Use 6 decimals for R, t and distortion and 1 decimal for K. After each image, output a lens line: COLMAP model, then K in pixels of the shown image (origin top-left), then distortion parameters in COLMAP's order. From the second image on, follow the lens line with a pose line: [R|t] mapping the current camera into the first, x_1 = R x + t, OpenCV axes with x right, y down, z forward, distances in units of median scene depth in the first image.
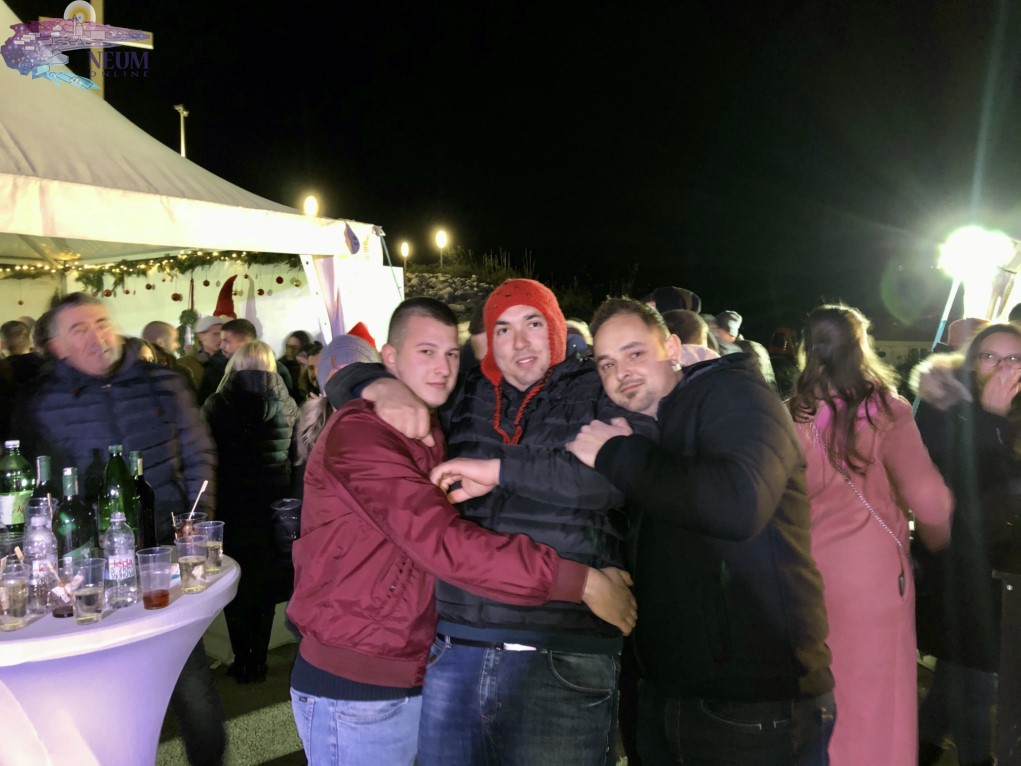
lens RADIAL K [[825.7, 0, 510.5], [0, 825.7, 383.0], [0, 0, 1]] dist [0.005516, 0.004295]
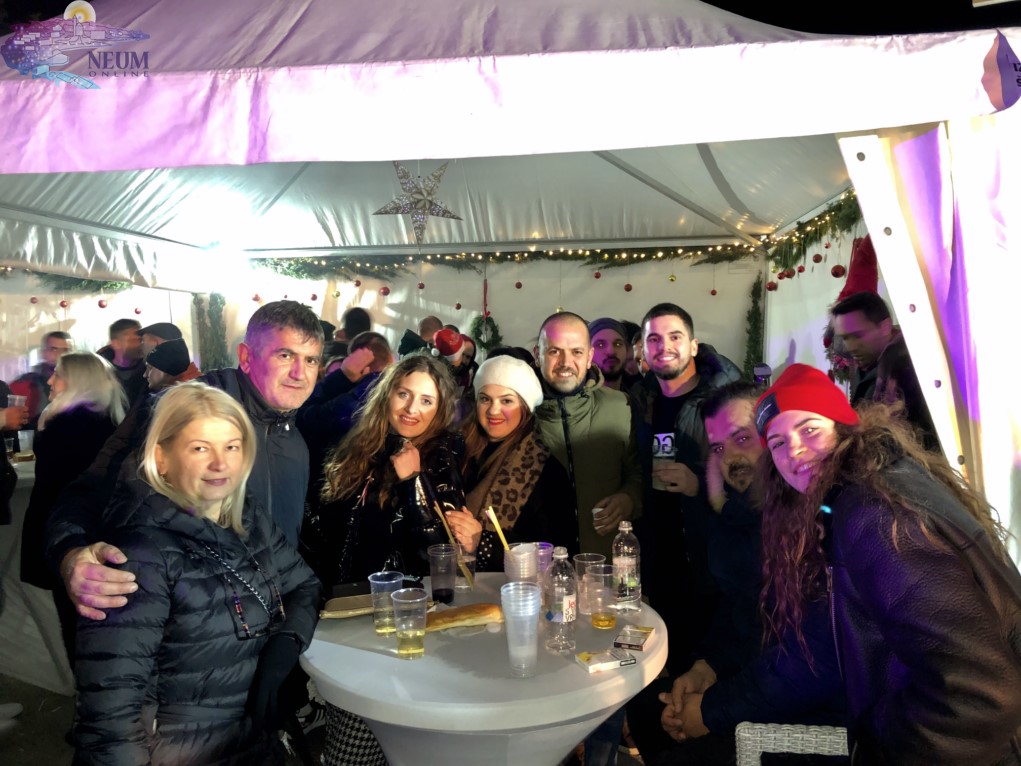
lens RADIAL K [[825.7, 0, 510.5], [0, 825.7, 383.0], [0, 0, 1]] dist [0.005516, 0.004295]
pose [[0.483933, 0.052224, -0.873546, 0.012354], [-0.044258, 0.998401, 0.035170, -0.030146], [0.873985, 0.021642, 0.485470, 0.450807]]
